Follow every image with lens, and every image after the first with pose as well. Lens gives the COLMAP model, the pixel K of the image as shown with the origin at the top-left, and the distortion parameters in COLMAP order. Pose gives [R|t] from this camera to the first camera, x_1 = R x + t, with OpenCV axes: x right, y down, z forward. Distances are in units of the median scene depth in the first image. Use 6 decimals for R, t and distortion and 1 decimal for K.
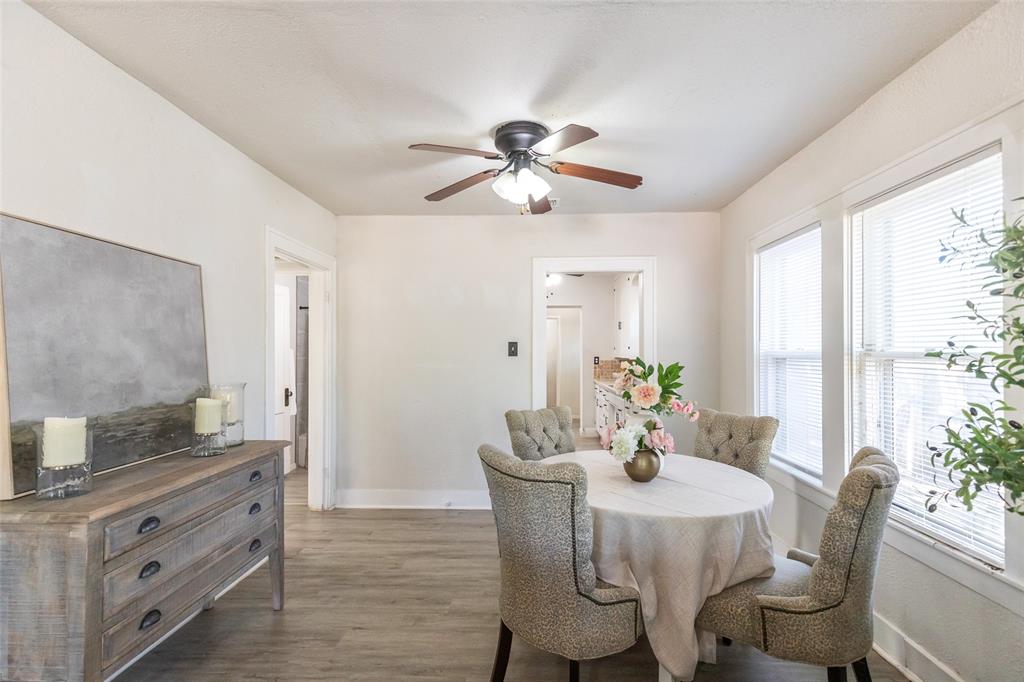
lens RADIAL K [[469.5, 0, 514.8], [0, 469.5, 344.2], [0, 0, 1]] dist [0.000772, -0.000286]
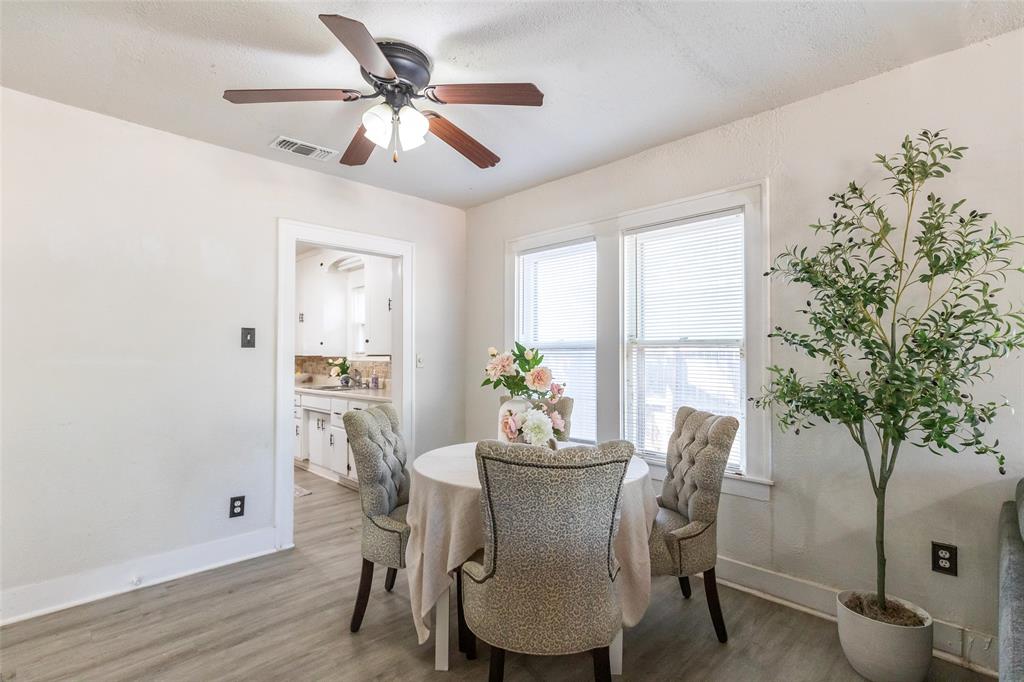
lens RADIAL K [[491.0, 0, 530.0], [0, 491.0, 344.3], [0, 0, 1]] dist [0.000274, 0.000502]
pose [[0.675392, 0.012861, 0.737347, -0.459254], [-0.009162, 0.999917, -0.009049, 0.039952], [-0.737402, -0.000644, 0.675454, 0.274447]]
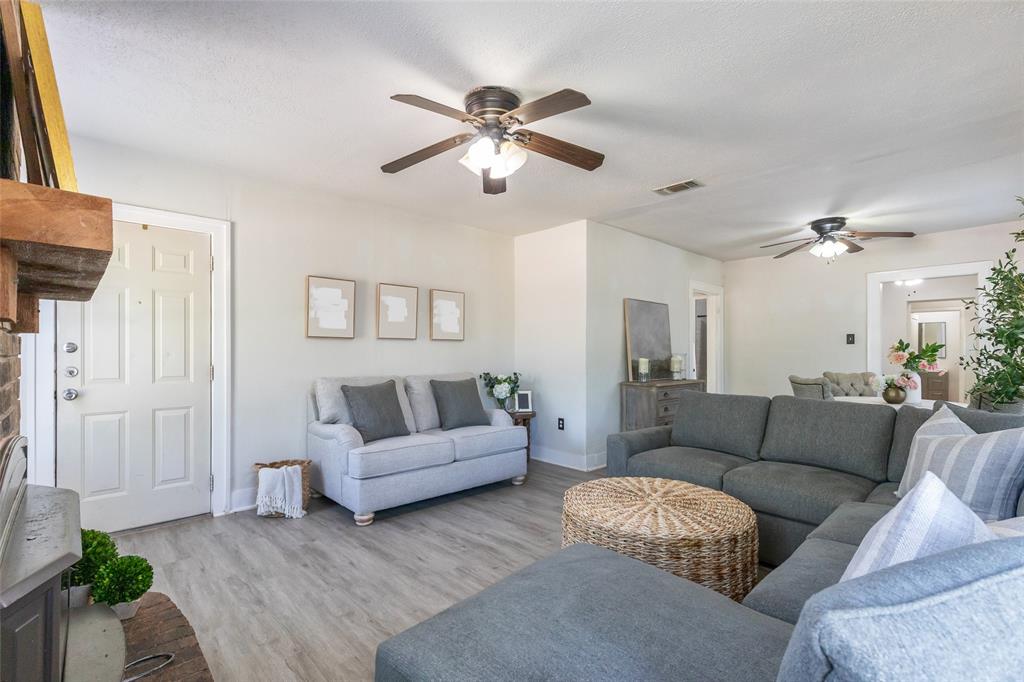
lens RADIAL K [[469.5, 0, 514.8], [0, 469.5, 344.2], [0, 0, 1]] dist [0.000772, -0.000286]
pose [[0.719408, -0.010889, -0.694502, 0.431758], [0.010455, 0.999934, -0.004848, 0.037636], [0.694509, -0.003773, 0.719474, -1.264349]]
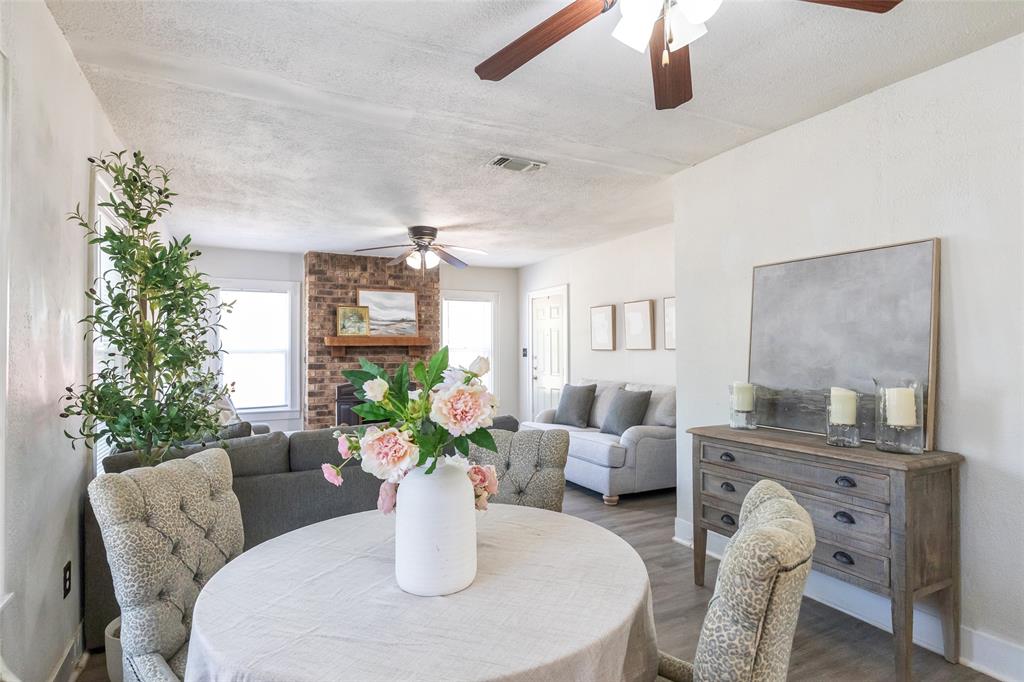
lens RADIAL K [[563.4, 0, 512.0], [0, 563.4, 341.0], [0, 0, 1]] dist [-0.000470, 0.000350]
pose [[-0.874058, -0.007005, -0.485770, 0.470925], [0.010004, 0.999424, -0.032413, 0.039747], [0.485718, -0.033191, -0.873485, 1.488557]]
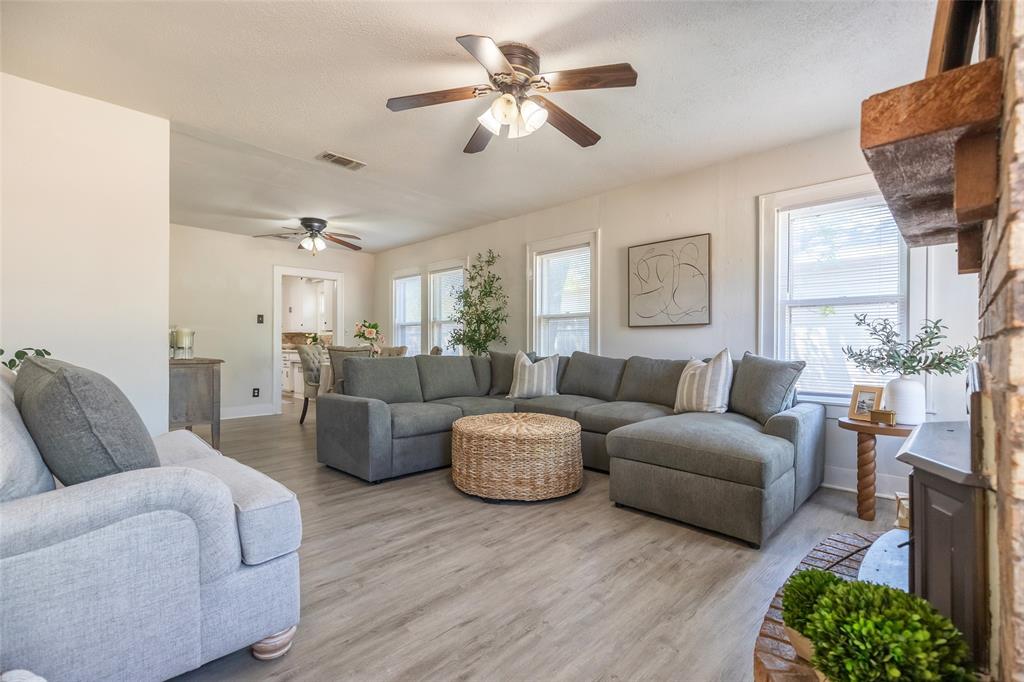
lens RADIAL K [[448.0, 0, 512.0], [0, 448.0, 341.0], [0, 0, 1]] dist [0.001716, -0.000013]
pose [[0.673882, 0.004439, 0.738826, -0.981988], [-0.013371, 0.999891, 0.006188, 0.113111], [-0.738718, -0.014049, 0.673868, -1.235980]]
